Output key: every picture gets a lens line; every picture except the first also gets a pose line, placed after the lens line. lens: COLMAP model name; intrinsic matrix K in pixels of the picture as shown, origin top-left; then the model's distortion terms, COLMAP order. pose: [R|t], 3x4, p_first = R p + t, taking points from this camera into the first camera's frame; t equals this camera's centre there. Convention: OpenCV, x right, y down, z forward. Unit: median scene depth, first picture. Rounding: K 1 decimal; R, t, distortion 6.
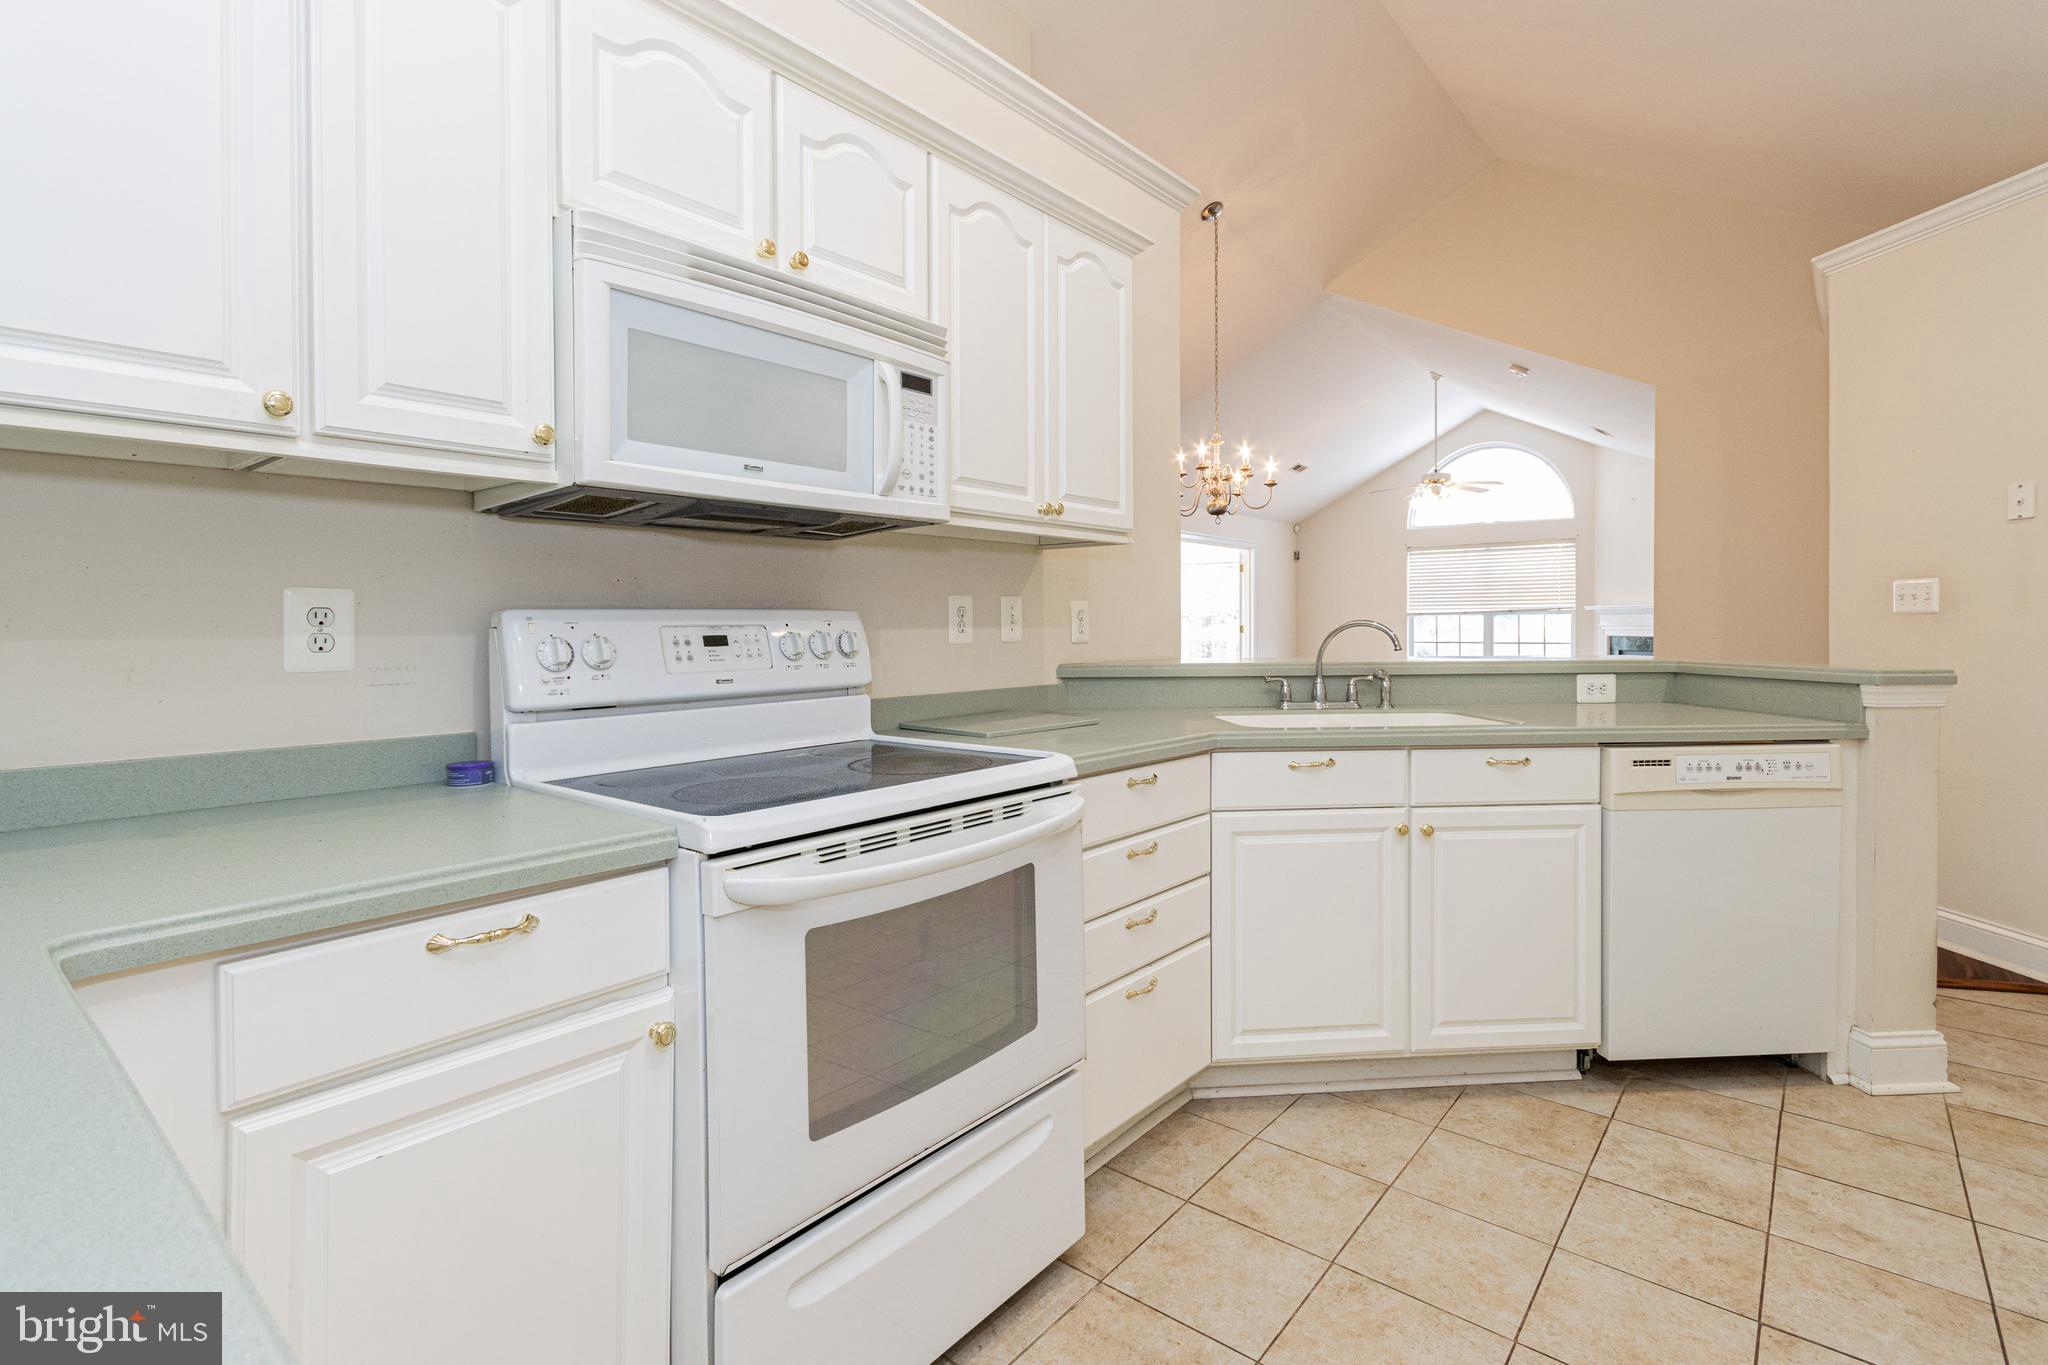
lens RADIAL K [[959.6, 0, 981.6], [0, 959.6, 631.8], [0, 0, 1]] dist [0.000852, 0.000443]
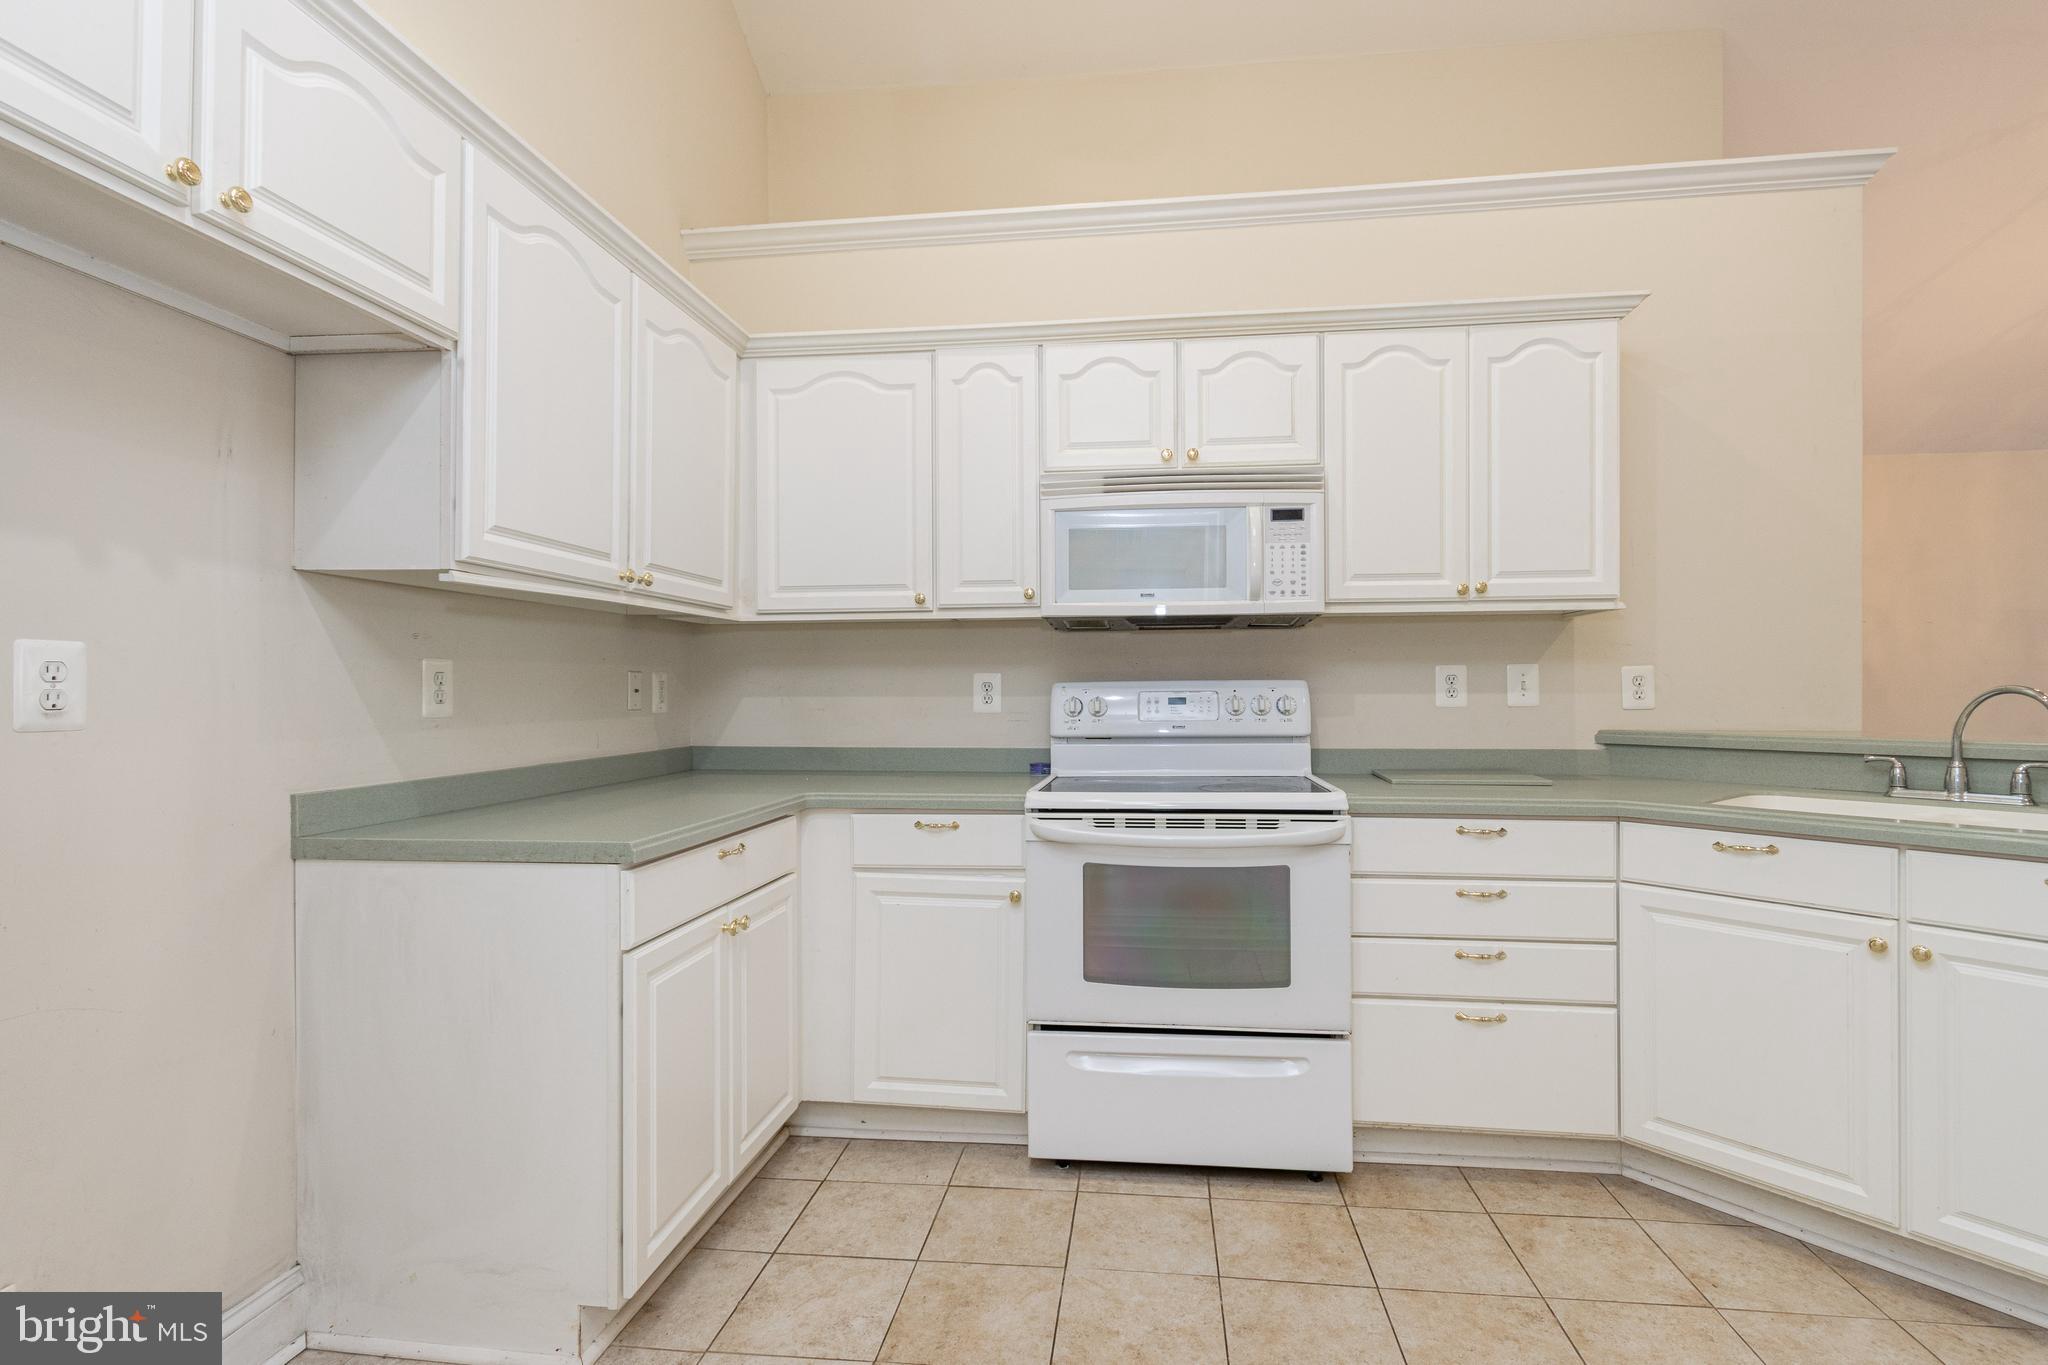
lens RADIAL K [[948.2, 0, 1073.9], [0, 948.2, 689.3], [0, 0, 1]] dist [0.004635, -0.000426]
pose [[0.570990, 0.002073, -0.820954, 0.822964], [-0.005456, 0.999984, -0.001269, -0.006171], [0.820939, 0.005204, 0.570993, -0.019579]]
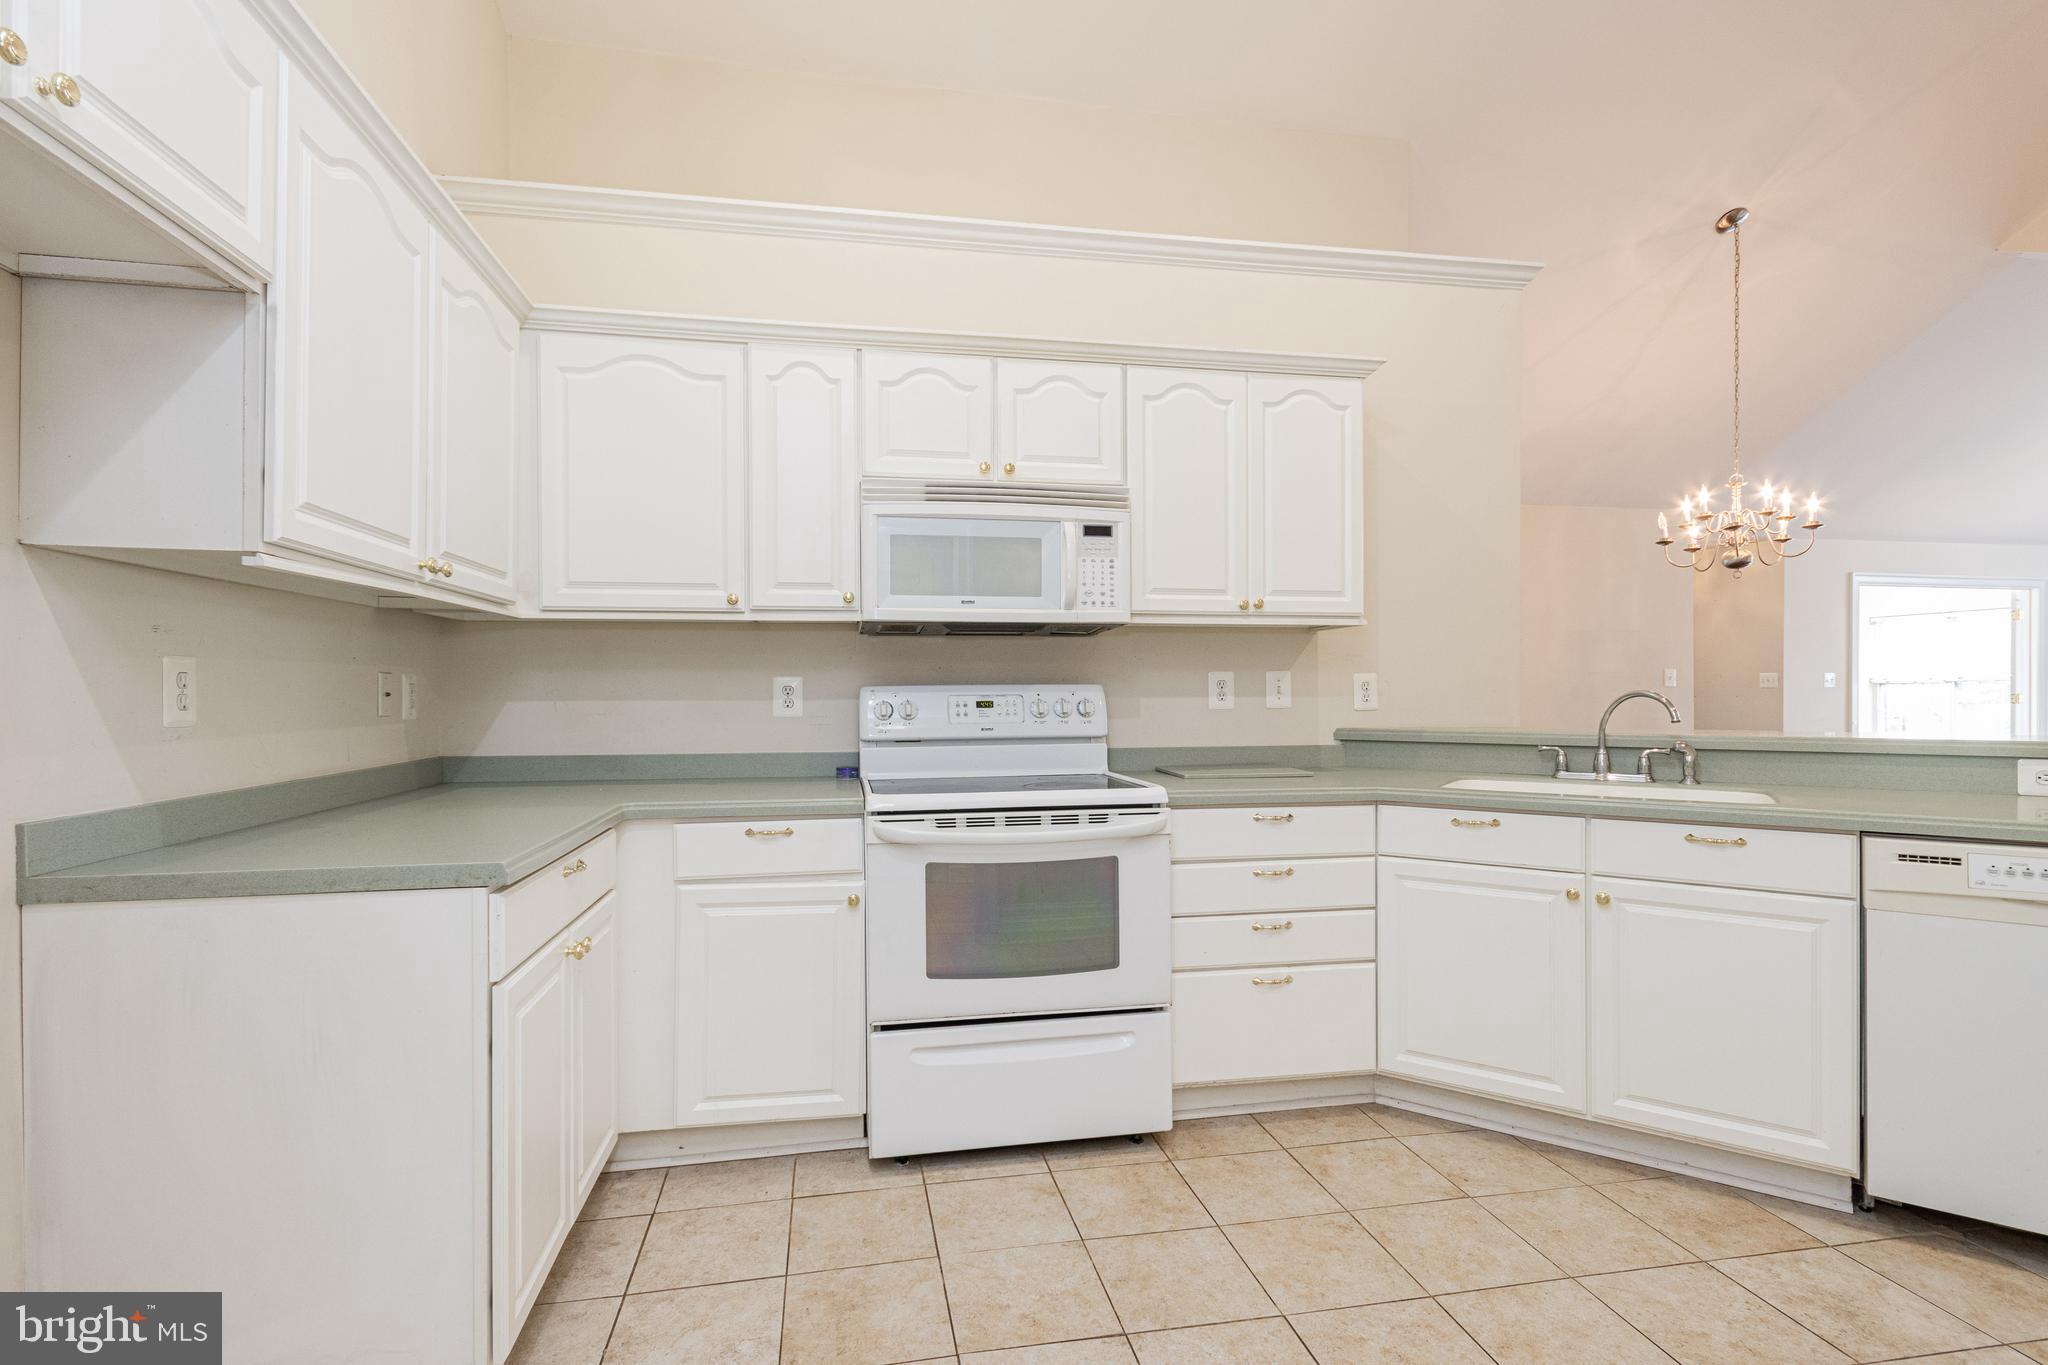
lens RADIAL K [[939.6, 0, 1020.7], [0, 939.6, 693.4], [0, 0, 1]] dist [0.001638, 0.000180]
pose [[0.779940, 0.002884, -0.625847, 0.704664], [-0.005428, 0.999983, -0.002156, -0.005505], [0.625830, 0.005079, 0.779943, -0.188659]]
